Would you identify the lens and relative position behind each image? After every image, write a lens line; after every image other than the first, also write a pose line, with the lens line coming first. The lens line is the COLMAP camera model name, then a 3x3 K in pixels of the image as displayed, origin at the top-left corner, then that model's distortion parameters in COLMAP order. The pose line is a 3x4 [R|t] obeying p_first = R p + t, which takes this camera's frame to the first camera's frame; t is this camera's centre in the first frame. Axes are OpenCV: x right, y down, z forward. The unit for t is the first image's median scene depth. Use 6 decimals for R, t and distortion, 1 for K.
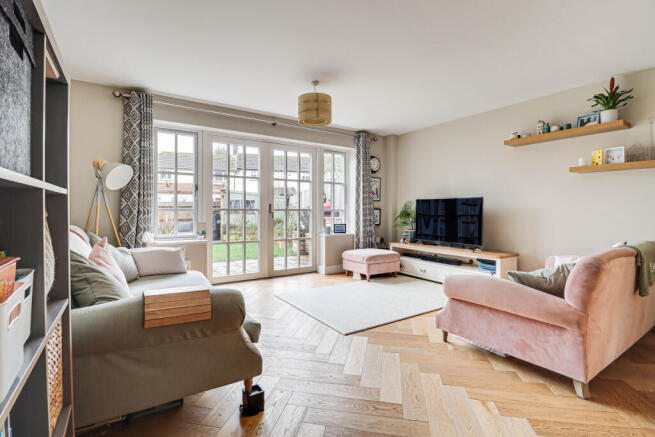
lens RADIAL K [[310.5, 0, 331.1], [0, 310.5, 212.2], [0, 0, 1]] dist [0.002509, 0.000019]
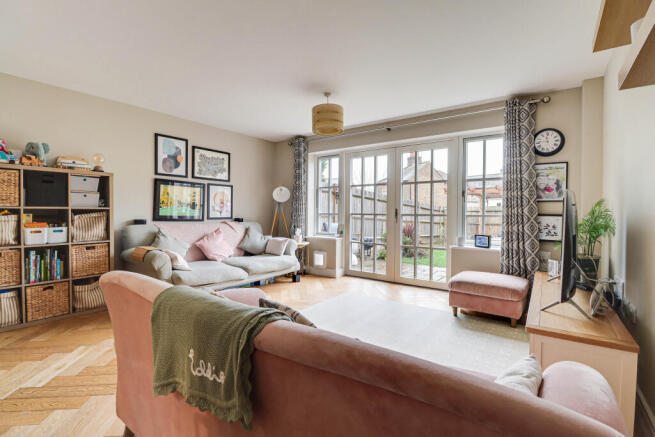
lens RADIAL K [[310.5, 0, 329.4], [0, 310.5, 217.2], [0, 0, 1]] dist [0.002509, 0.000019]
pose [[0.340422, 0.013365, -0.940178, 0.593569], [-0.016142, 0.999835, 0.008369, -0.004202], [0.940134, 0.012327, 0.340581, 0.410717]]
